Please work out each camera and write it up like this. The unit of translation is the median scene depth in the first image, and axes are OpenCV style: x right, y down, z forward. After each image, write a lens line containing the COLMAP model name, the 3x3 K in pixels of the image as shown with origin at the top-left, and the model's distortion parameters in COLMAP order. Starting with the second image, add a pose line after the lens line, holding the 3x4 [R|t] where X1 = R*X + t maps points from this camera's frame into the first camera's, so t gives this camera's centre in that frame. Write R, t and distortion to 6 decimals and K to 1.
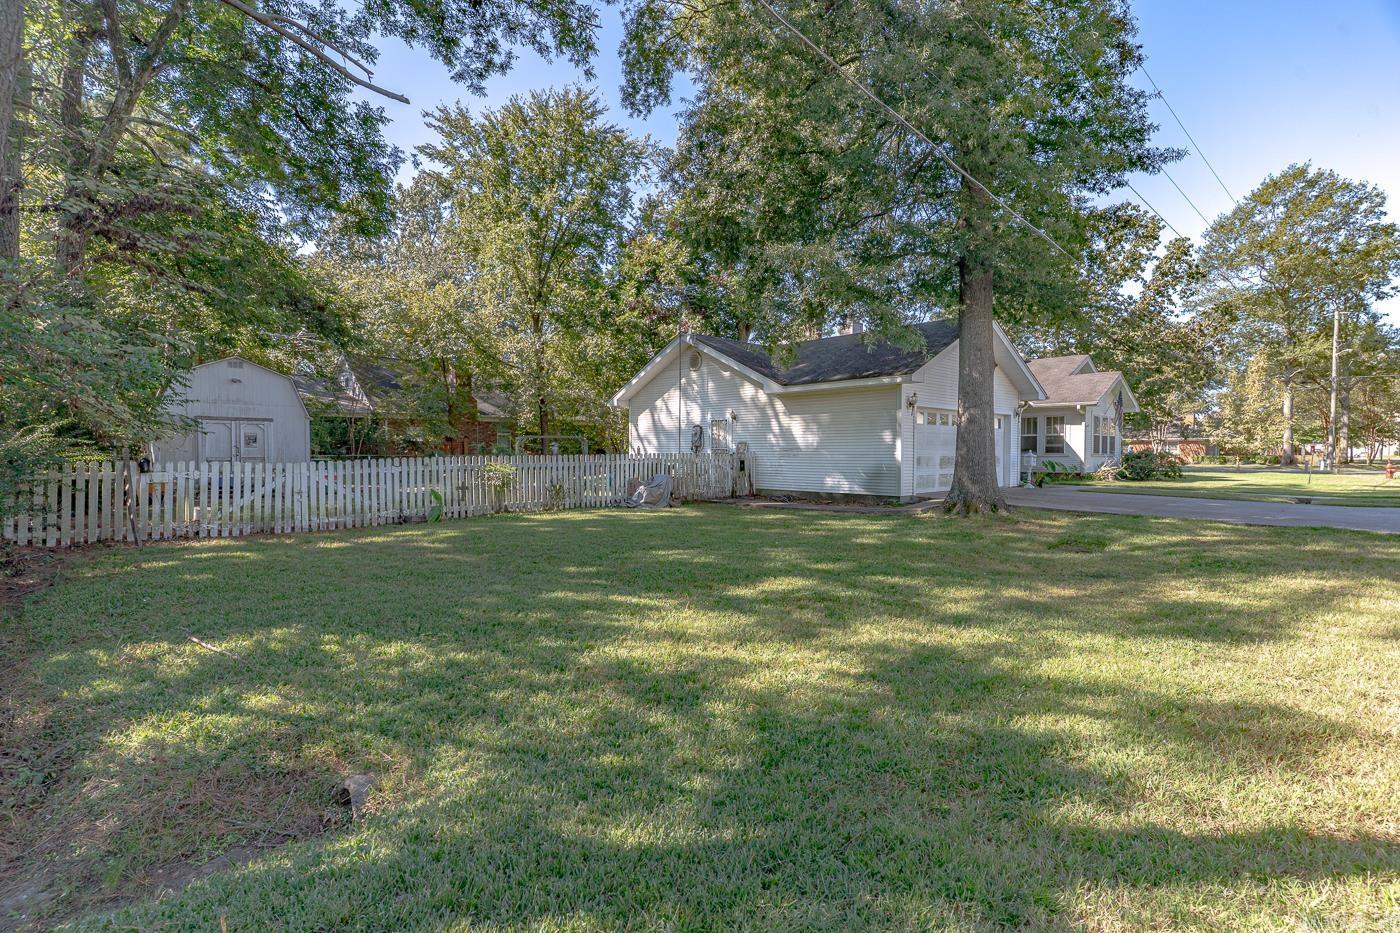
lens RADIAL K [[674.4, 0, 704.7], [0, 674.4, 460.5], [0, 0, 1]] dist [0.000723, 0.000016]
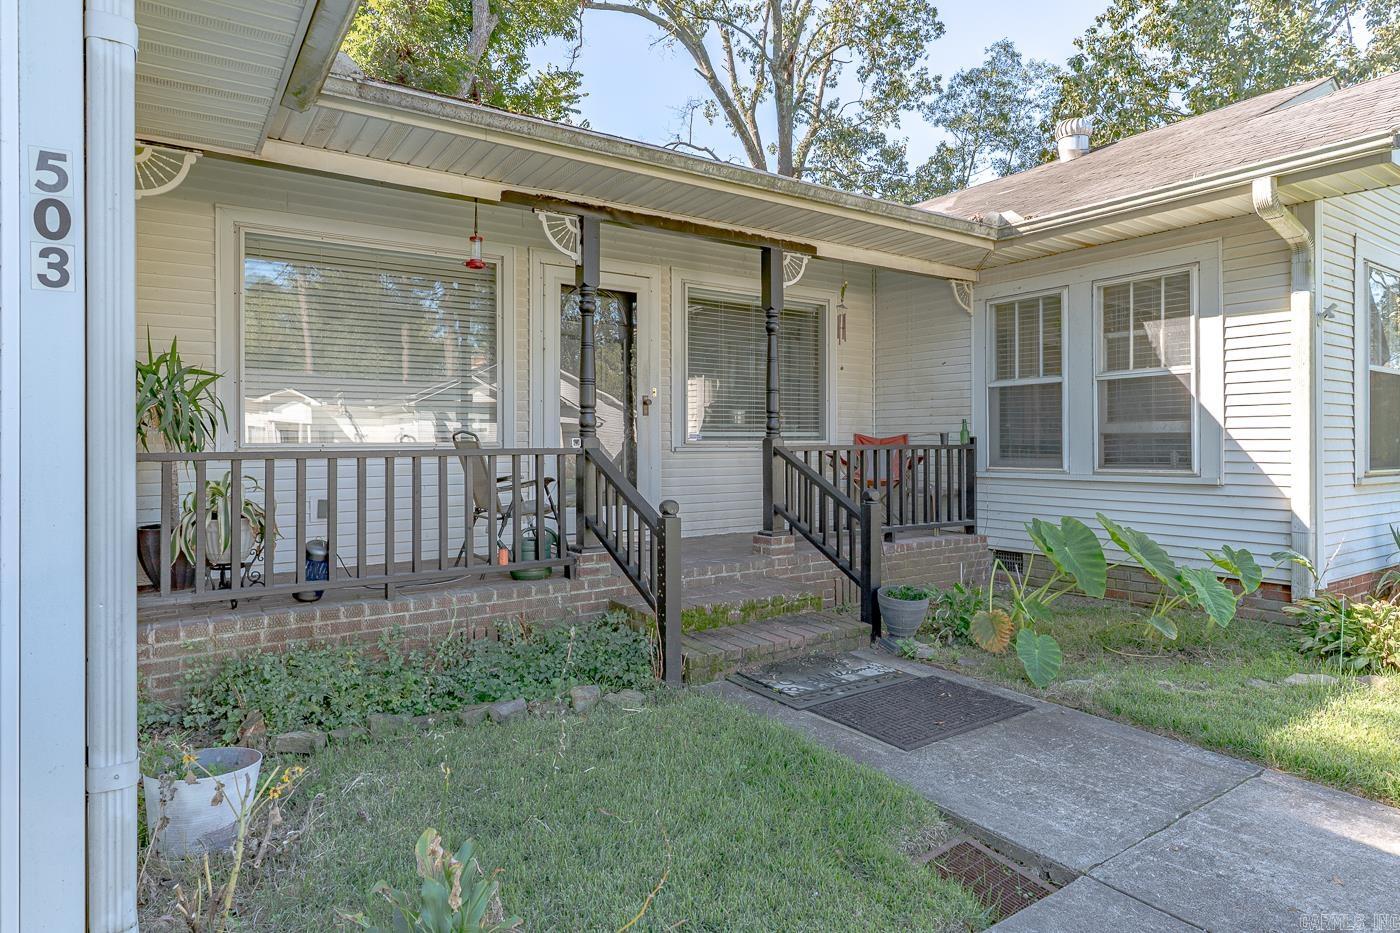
lens RADIAL K [[792.9, 0, 694.5], [0, 792.9, 436.1], [0, 0, 1]] dist [-0.000706, -0.000100]
pose [[0.985791, -0.011237, -0.167599, 0.423191], [0.007179, 0.999667, -0.024799, -0.014966], [0.167822, 0.023243, 0.985543, 0.742147]]
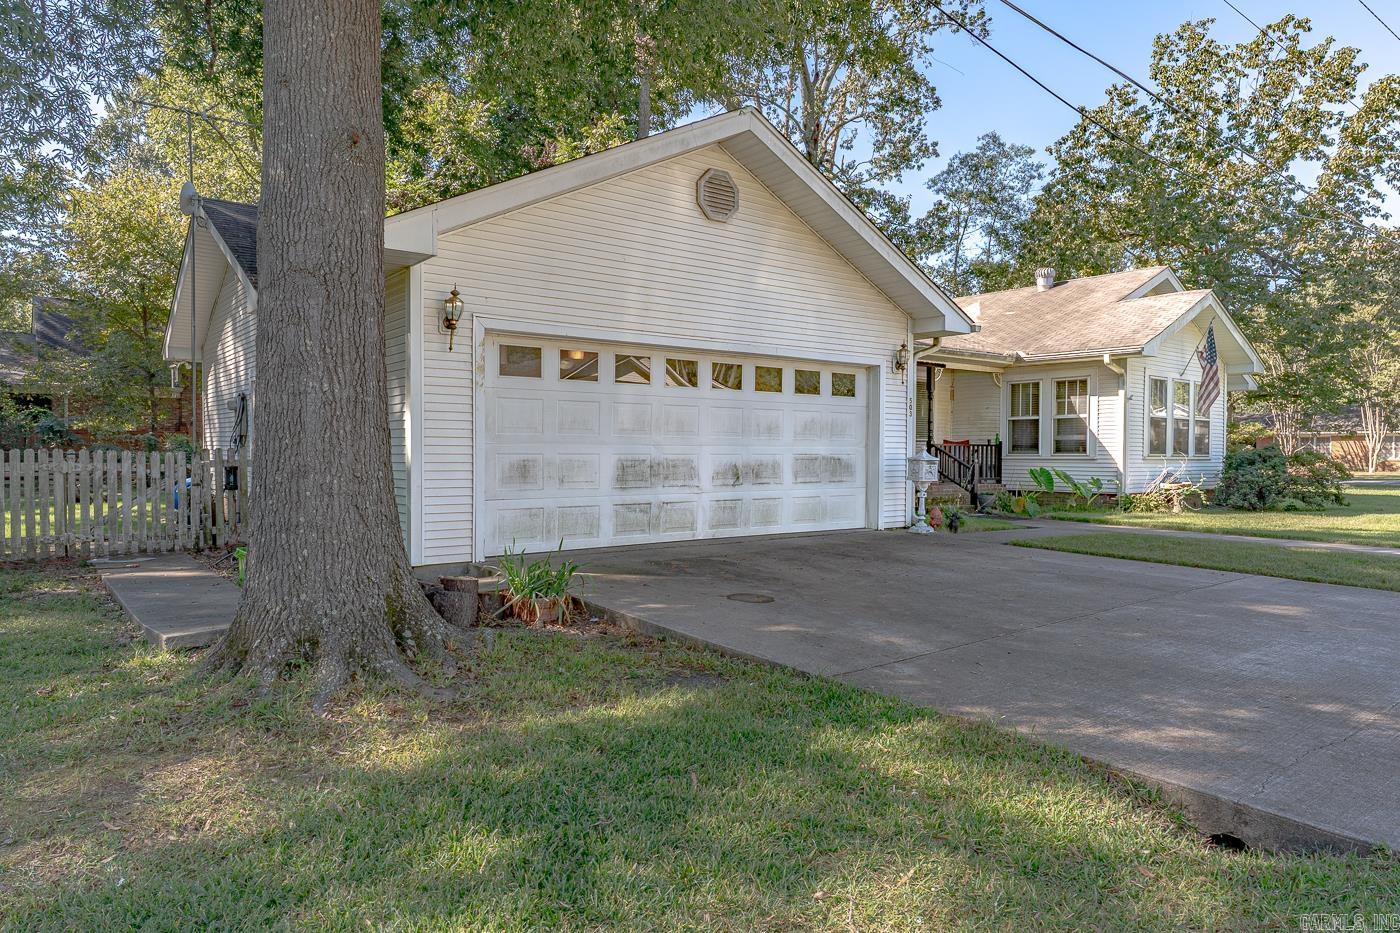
lens RADIAL K [[893.5, 0, 700.0], [0, 893.5, 466.5], [0, 0, 1]] dist [0.002636, 0.000163]
pose [[0.996510, -0.002182, -0.083448, 0.296070], [0.002116, 0.999997, -0.000887, -0.000863], [0.083450, 0.000707, 0.996512, 0.311084]]
